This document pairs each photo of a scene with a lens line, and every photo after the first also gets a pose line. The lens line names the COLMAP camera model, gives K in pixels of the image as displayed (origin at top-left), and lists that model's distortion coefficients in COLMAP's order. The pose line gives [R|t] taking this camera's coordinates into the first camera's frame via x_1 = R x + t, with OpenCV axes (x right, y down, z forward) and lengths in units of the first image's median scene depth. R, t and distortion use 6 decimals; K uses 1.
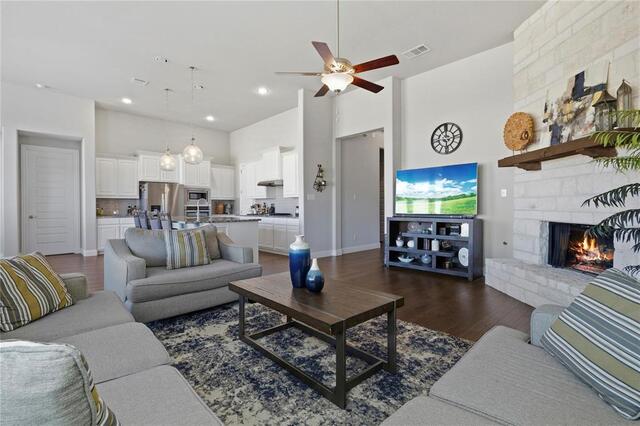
lens RADIAL K [[297.5, 0, 320.4], [0, 297.5, 209.3], [0, 0, 1]] dist [0.002463, 0.000013]
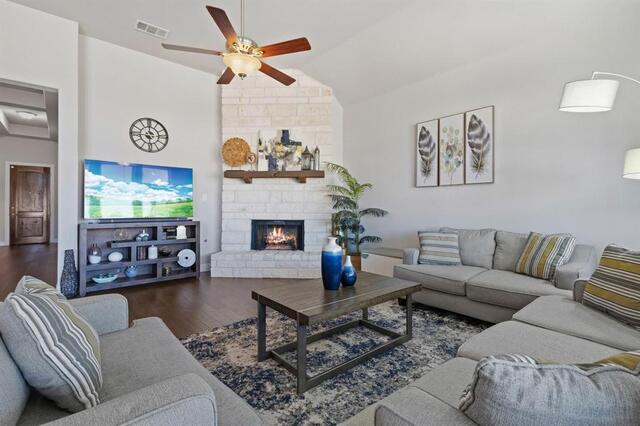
lens RADIAL K [[297.5, 0, 320.4], [0, 297.5, 209.3], [0, 0, 1]] dist [0.002463, 0.000013]
pose [[0.047892, 0.002541, 0.998849, -0.340992], [0.007041, 0.999971, -0.002881, -0.002321], [-0.998828, 0.007171, 0.047873, 0.315225]]
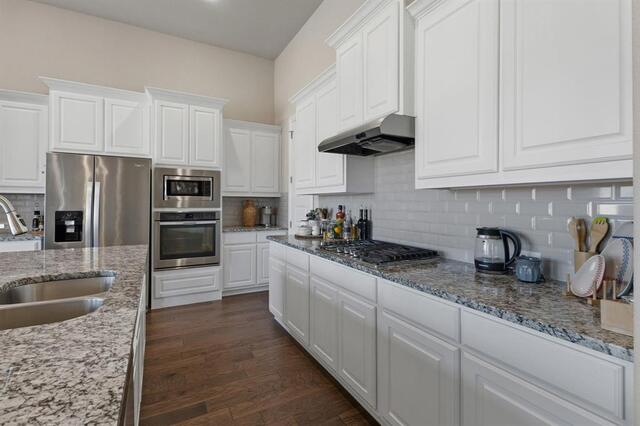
lens RADIAL K [[299.7, 0, 317.8], [0, 299.7, 201.7], [0, 0, 1]] dist [0.014445, -0.000160]
pose [[0.962808, 0.006444, -0.270110, -0.143334], [-0.010795, 0.999835, -0.014627, -0.025628], [0.269971, 0.016999, 0.962718, 0.786249]]
